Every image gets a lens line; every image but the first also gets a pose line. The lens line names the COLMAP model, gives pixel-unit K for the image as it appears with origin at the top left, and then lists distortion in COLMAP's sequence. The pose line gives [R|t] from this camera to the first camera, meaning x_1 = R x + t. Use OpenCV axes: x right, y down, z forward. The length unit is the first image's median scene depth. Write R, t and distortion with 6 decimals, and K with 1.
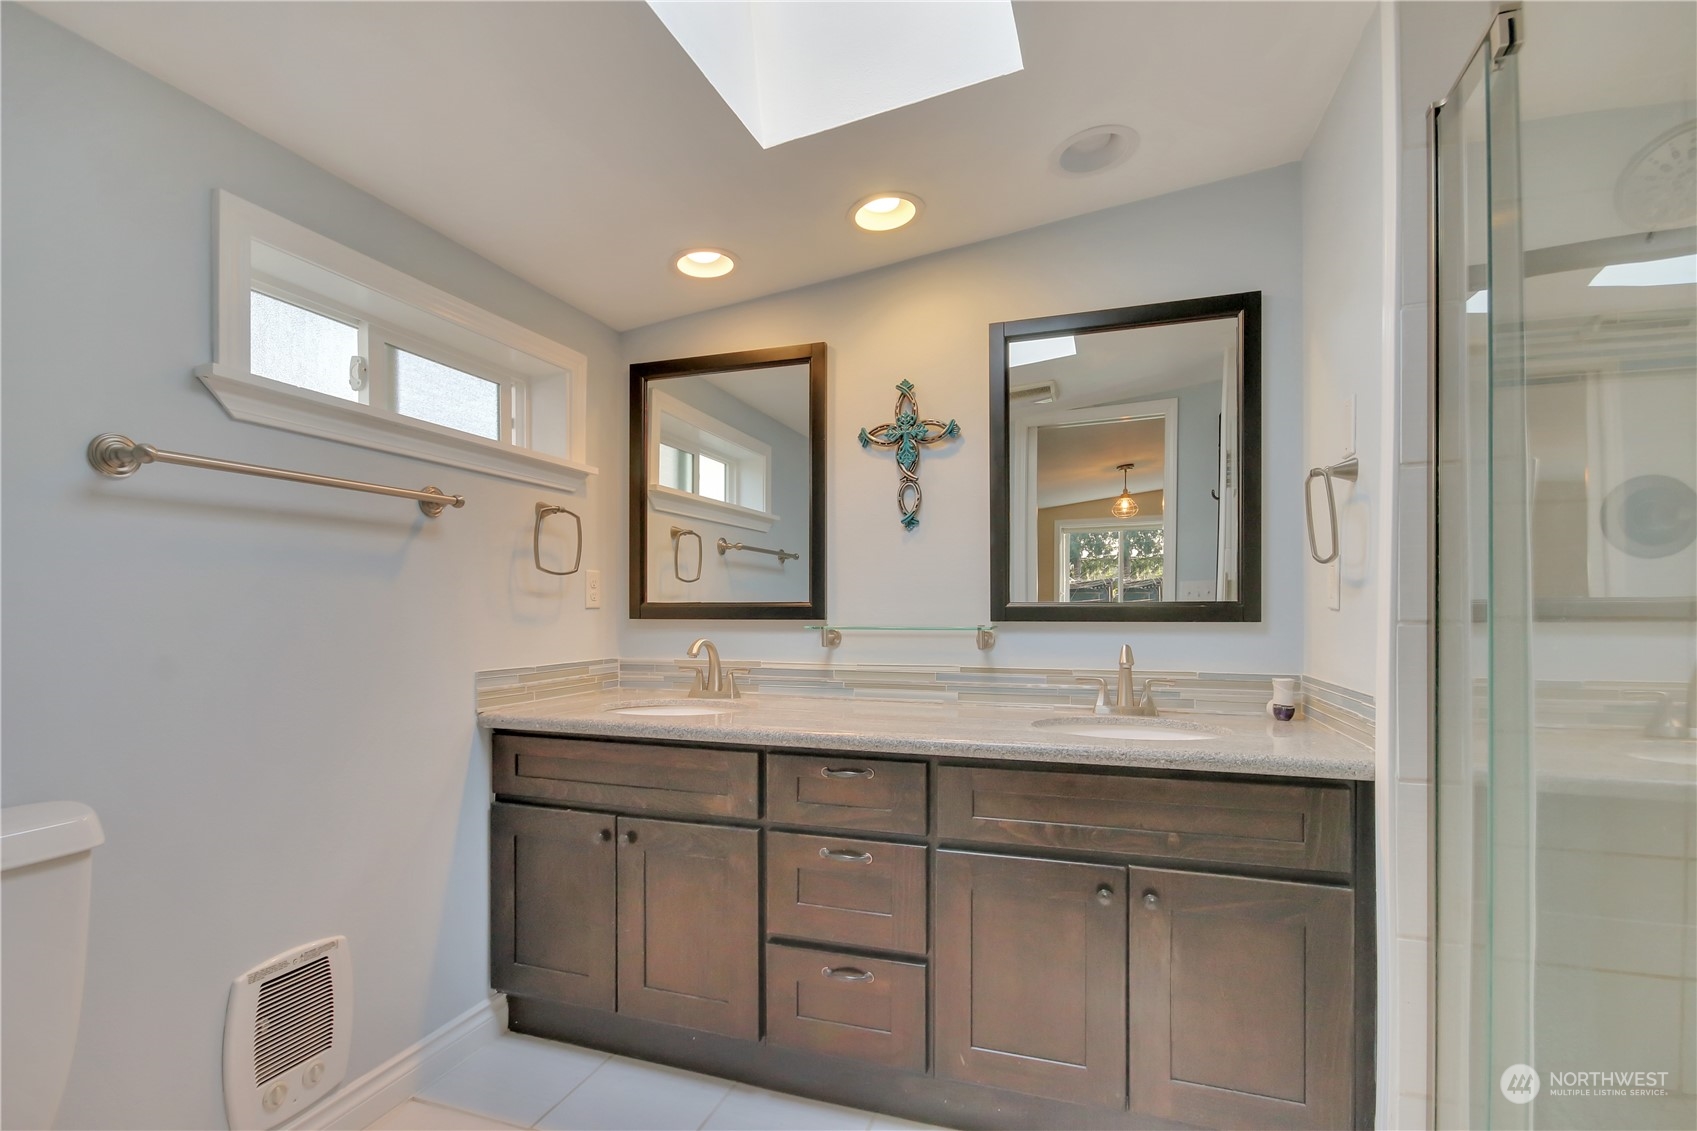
lens RADIAL K [[790.3, 0, 848.1], [0, 790.3, 607.8], [0, 0, 1]] dist [0.002495, 0.000339]
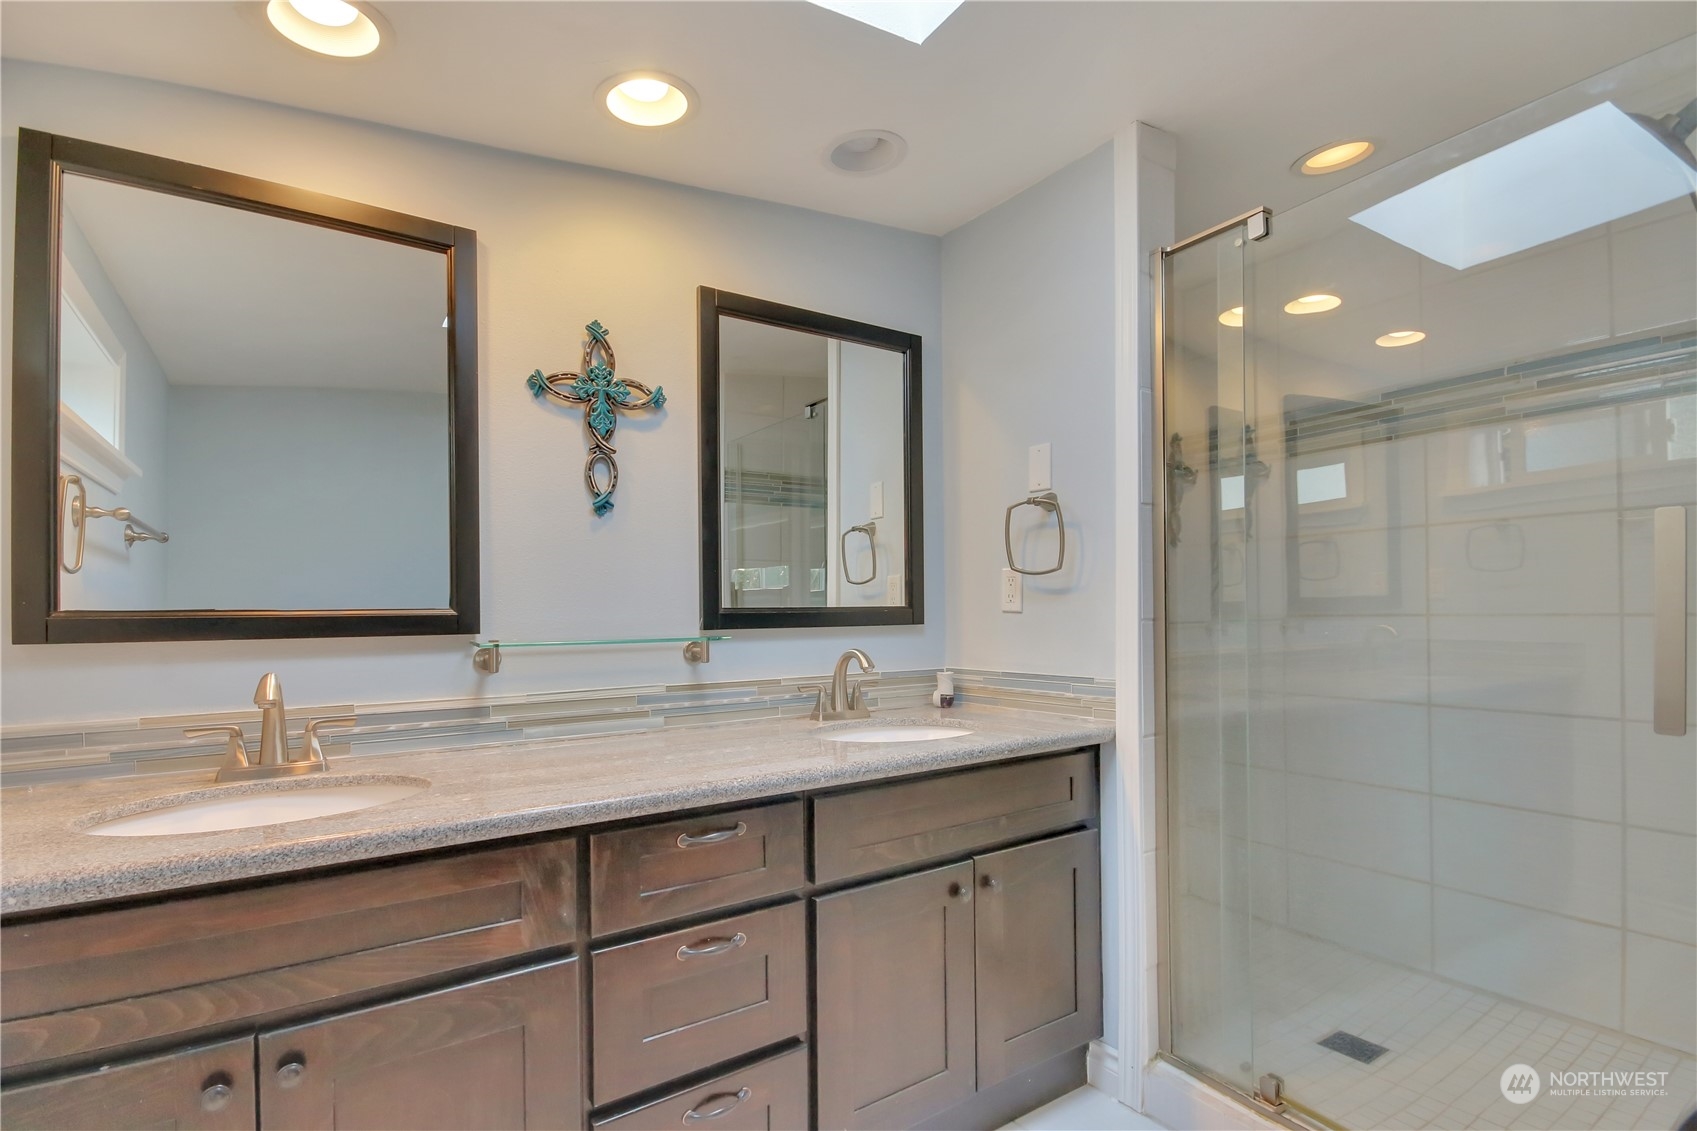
lens RADIAL K [[790.3, 0, 848.1], [0, 790.3, 607.8], [0, 0, 1]] dist [0.002495, 0.000339]
pose [[0.609070, -0.001765, 0.793114, -0.399560], [0.010009, 0.999935, -0.005461, -0.000824], [-0.793053, 0.011265, 0.609048, 0.340877]]
